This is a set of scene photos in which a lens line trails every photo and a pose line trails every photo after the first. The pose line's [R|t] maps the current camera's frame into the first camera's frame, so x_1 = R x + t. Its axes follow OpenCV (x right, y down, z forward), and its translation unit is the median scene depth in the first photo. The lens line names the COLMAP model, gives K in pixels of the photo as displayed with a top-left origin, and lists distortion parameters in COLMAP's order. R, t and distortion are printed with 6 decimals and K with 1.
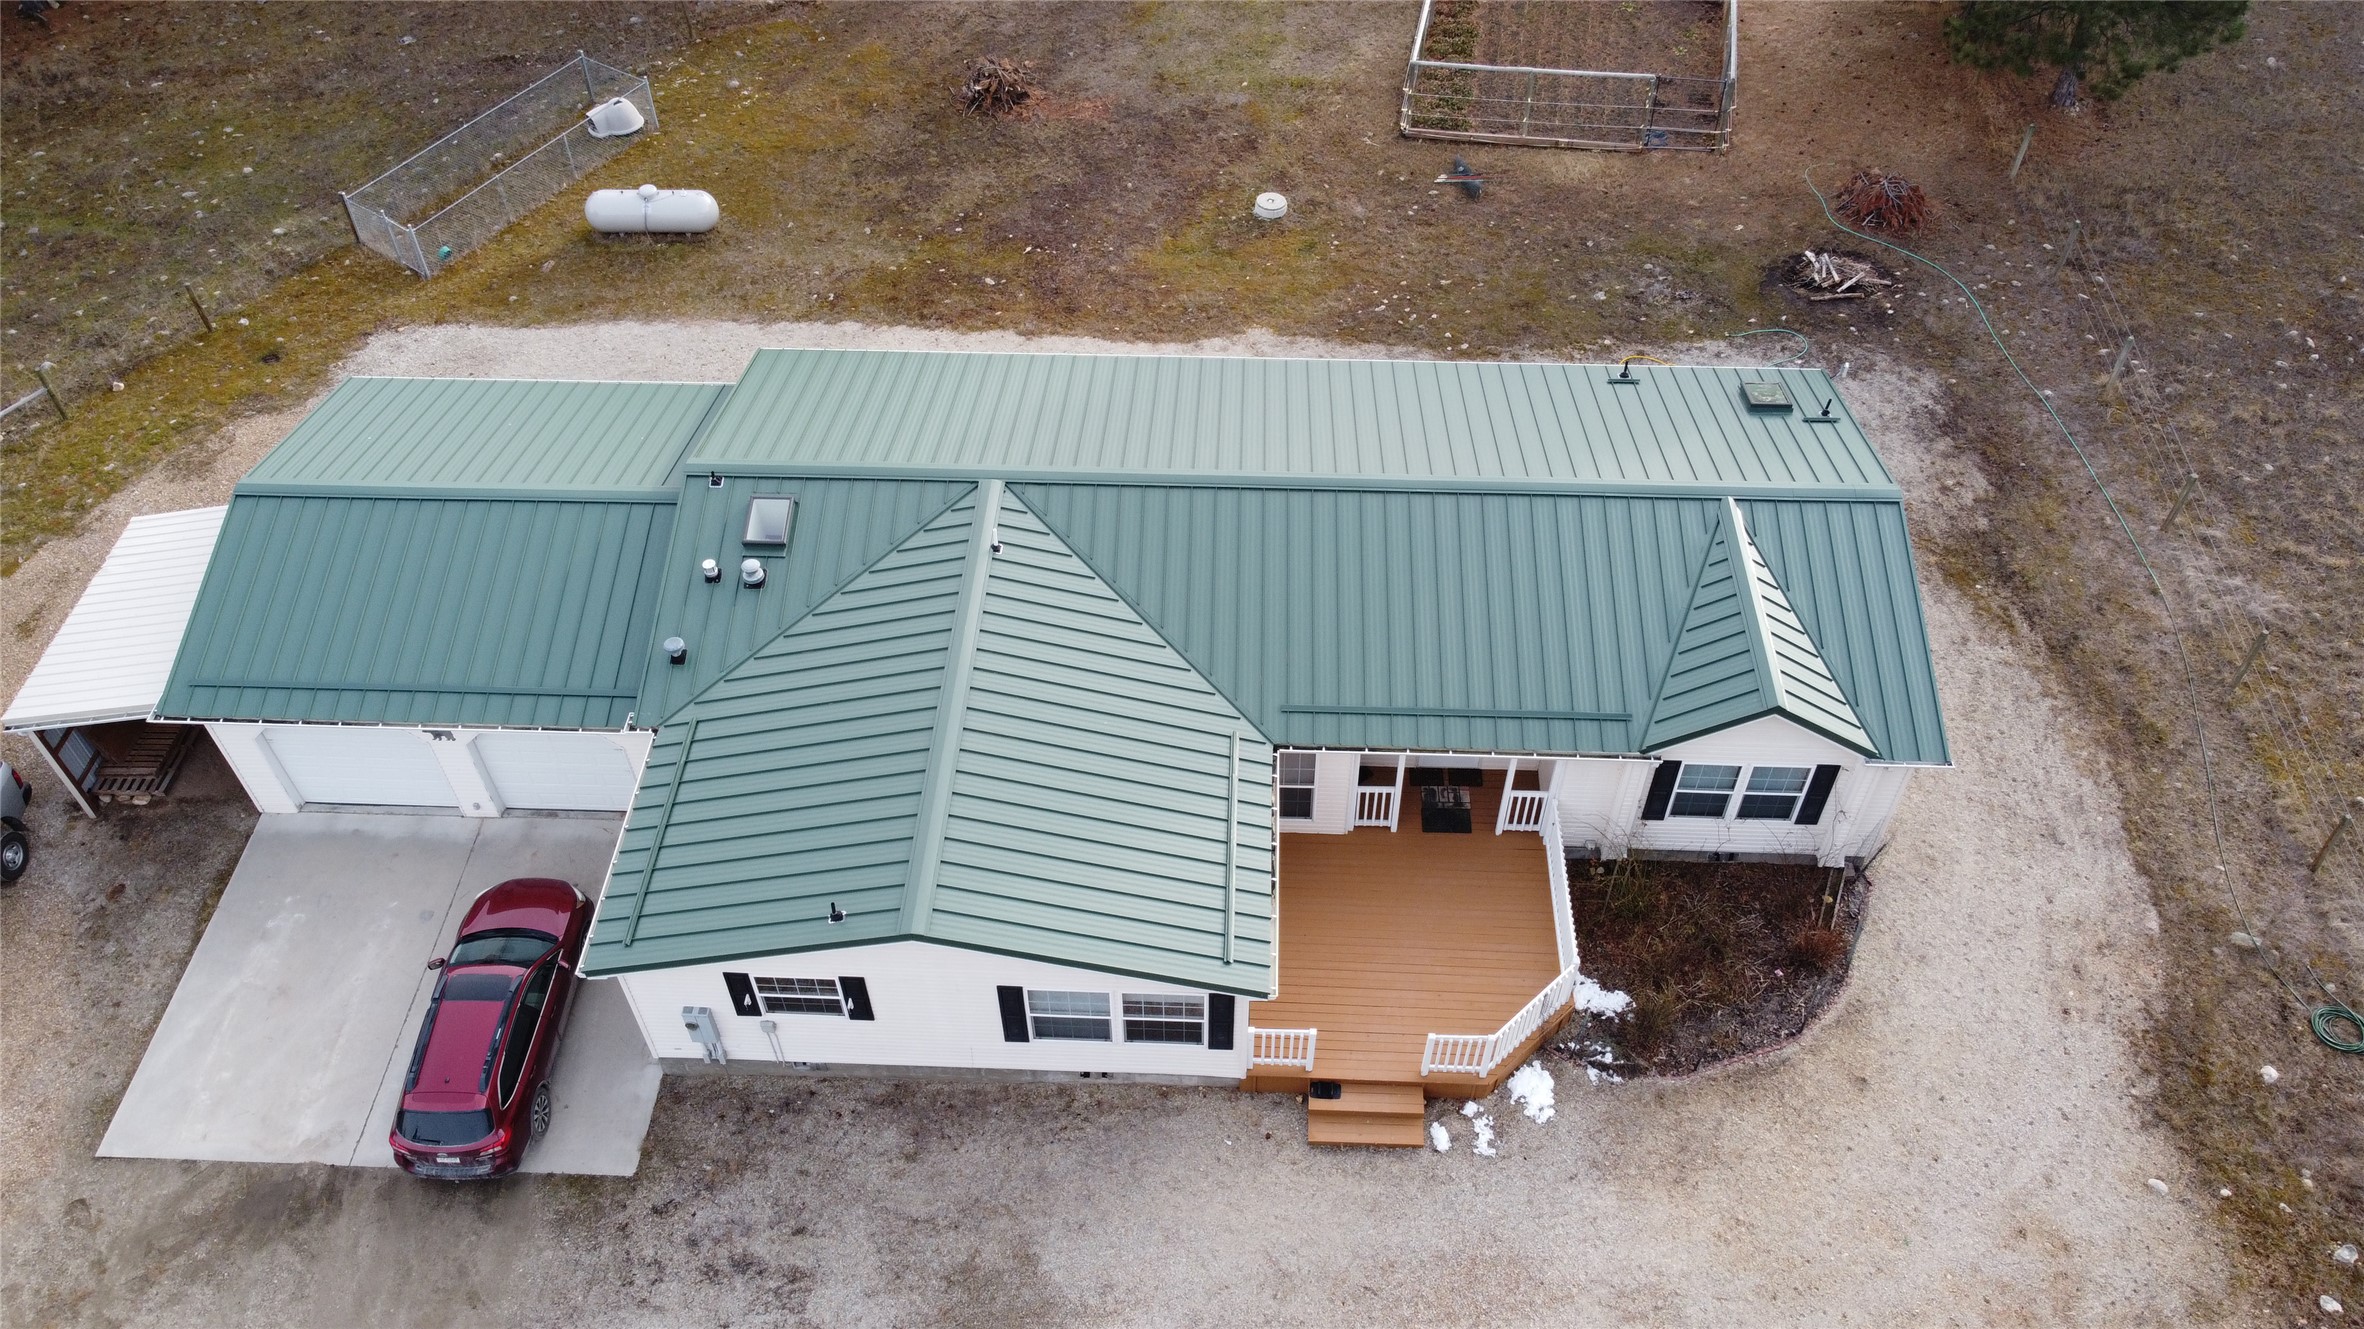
lens RADIAL K [[1789.2, 0, 1183.6], [0, 1789.2, 668.8], [0, 0, 1]] dist [0.003255, -0.010143]
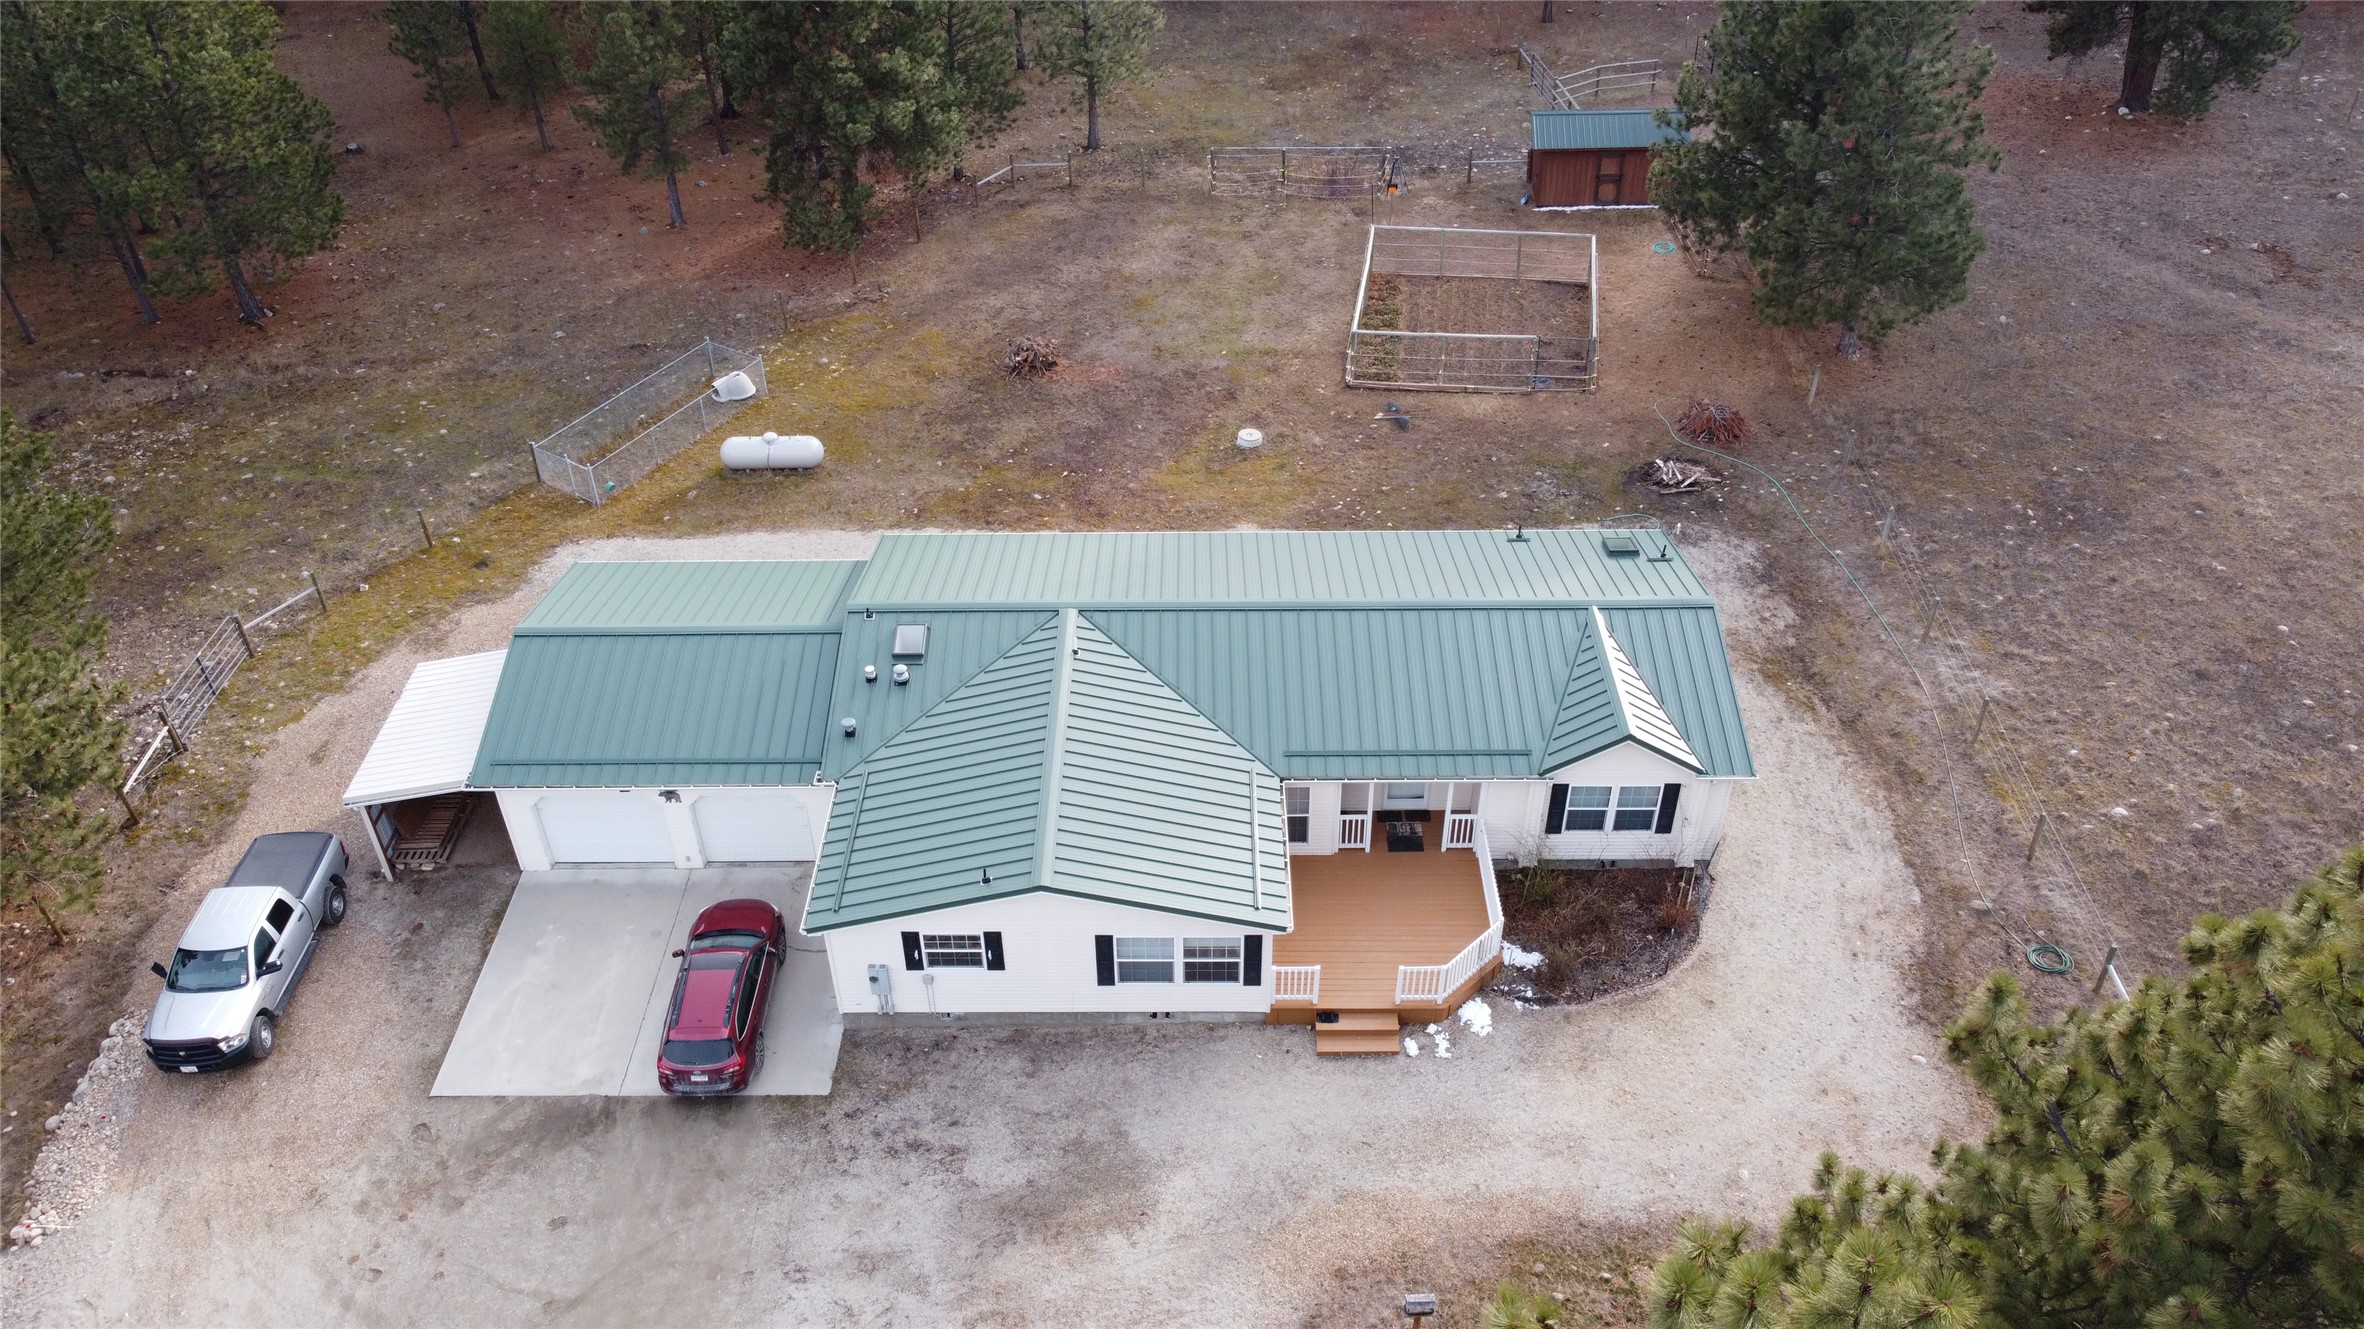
lens RADIAL K [[1789.2, 0, 1184.6], [0, 1789.2, 667.8], [0, 0, 1]] dist [0.003255, -0.010143]
pose [[0.999288, -0.024763, 0.028464, -0.057625], [0.029120, 0.985935, -0.164572, 0.171844], [-0.023988, 0.165284, 0.985954, -0.368911]]
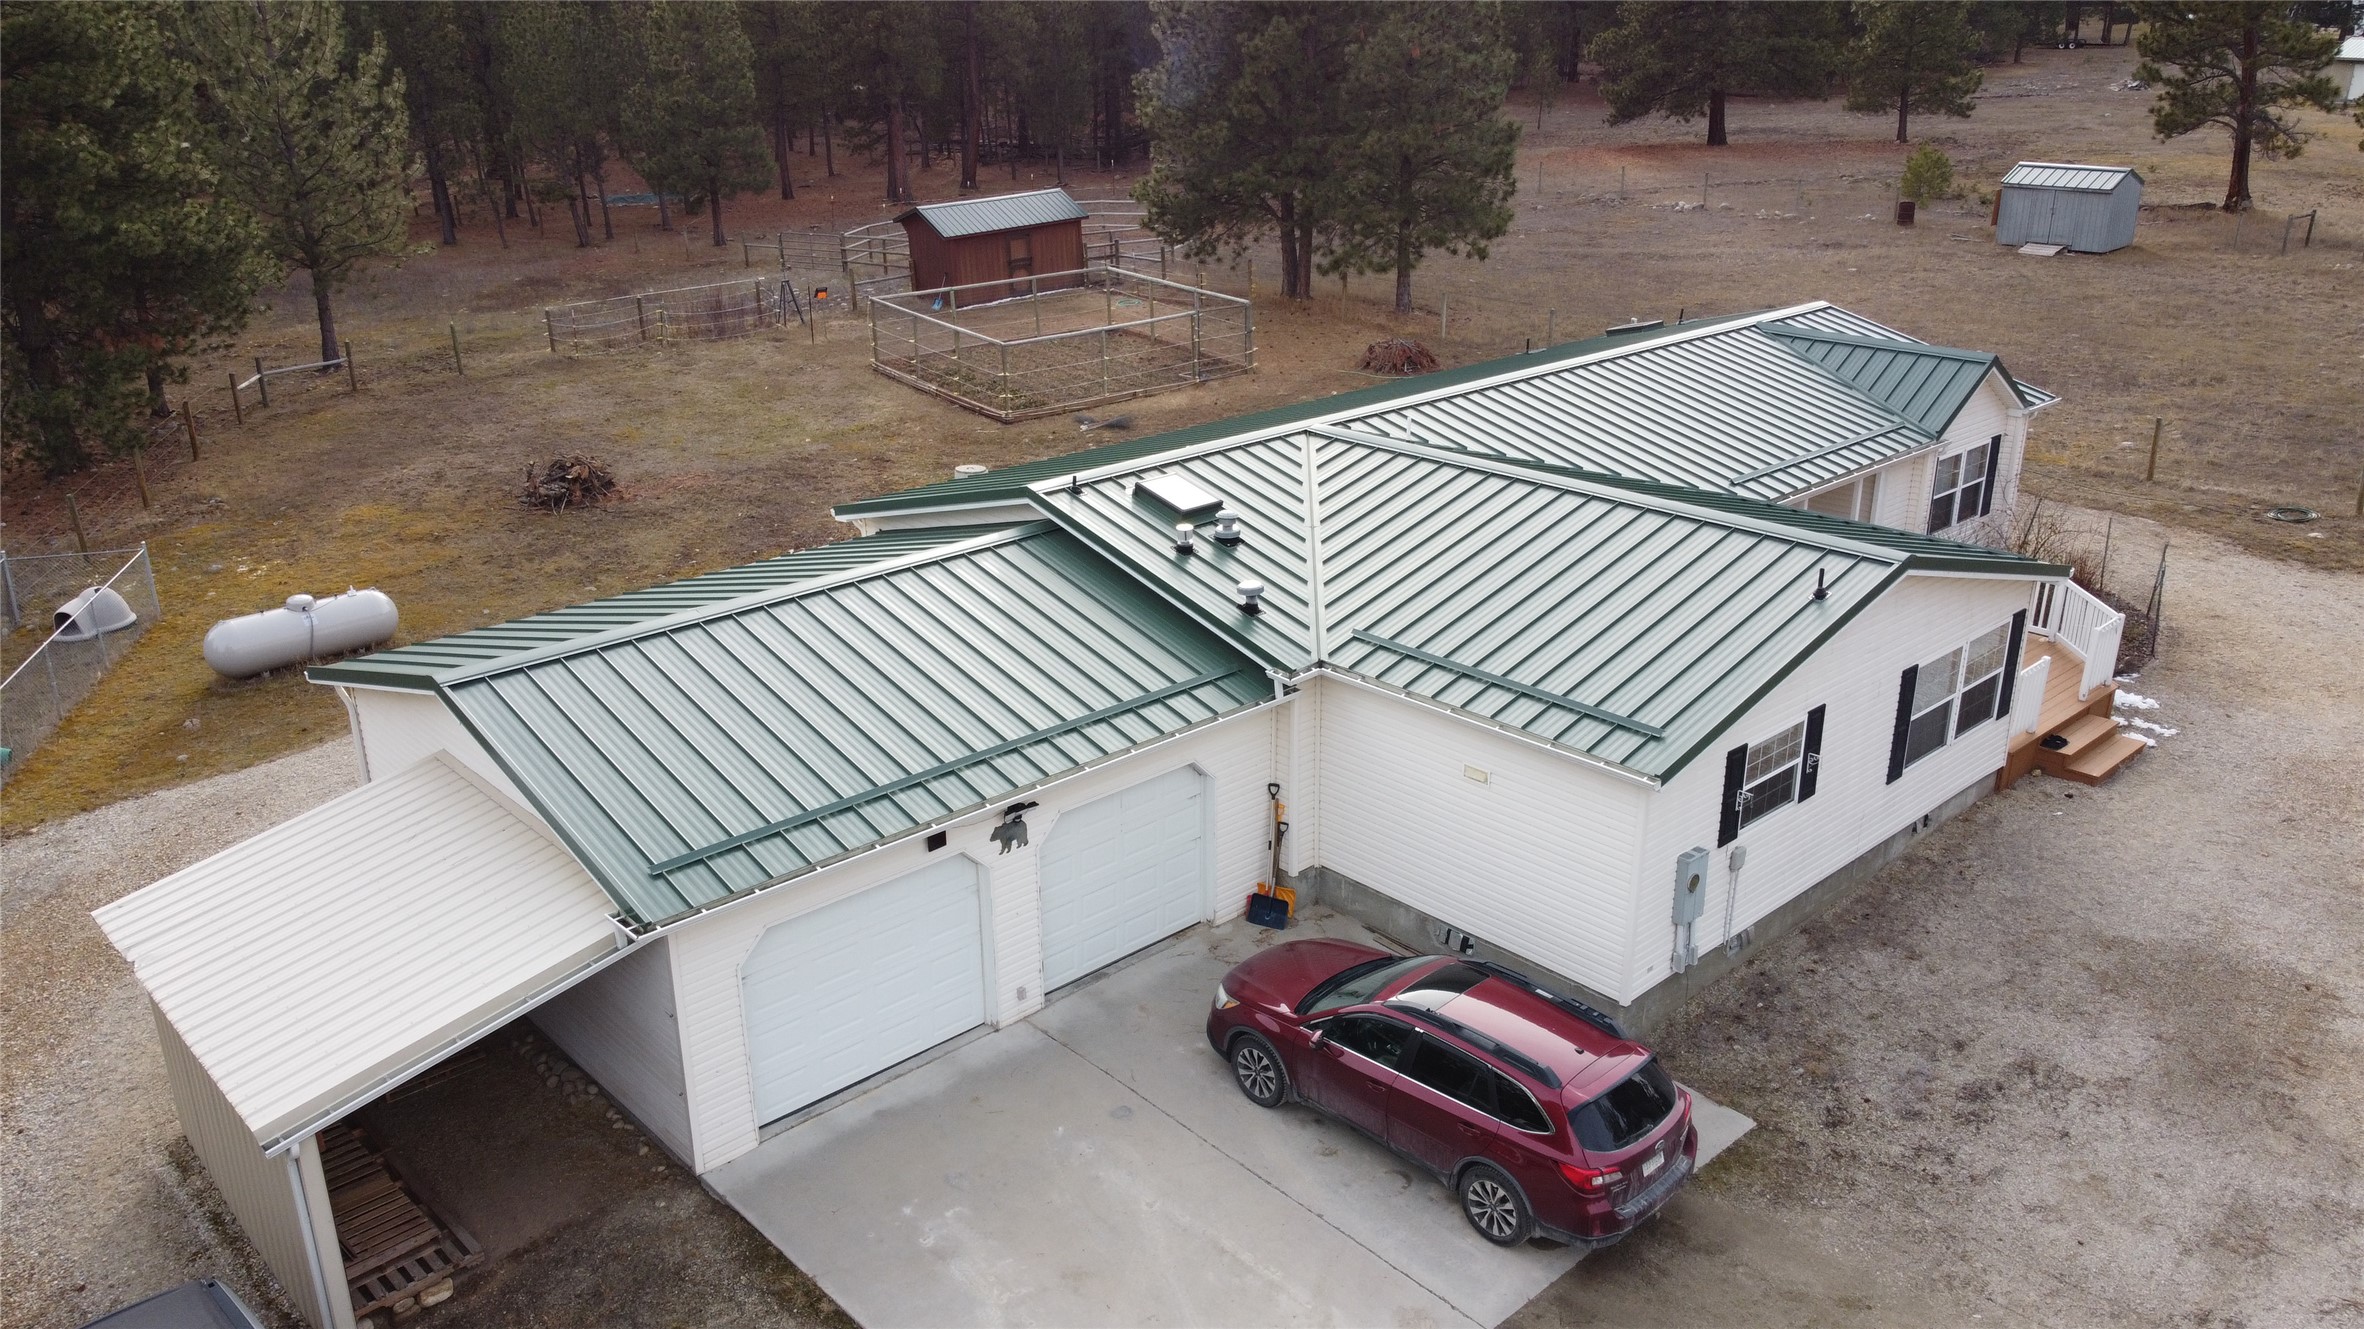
lens RADIAL K [[1789.2, 0, 1183.7], [0, 1789.2, 662.3], [0, 0, 1]] dist [0.003255, -0.010143]
pose [[0.702790, -0.247607, 0.666916, -0.767727], [0.524792, 0.813371, -0.251039, 0.175043], [-0.480291, 0.526420, 0.701571, 0.476676]]
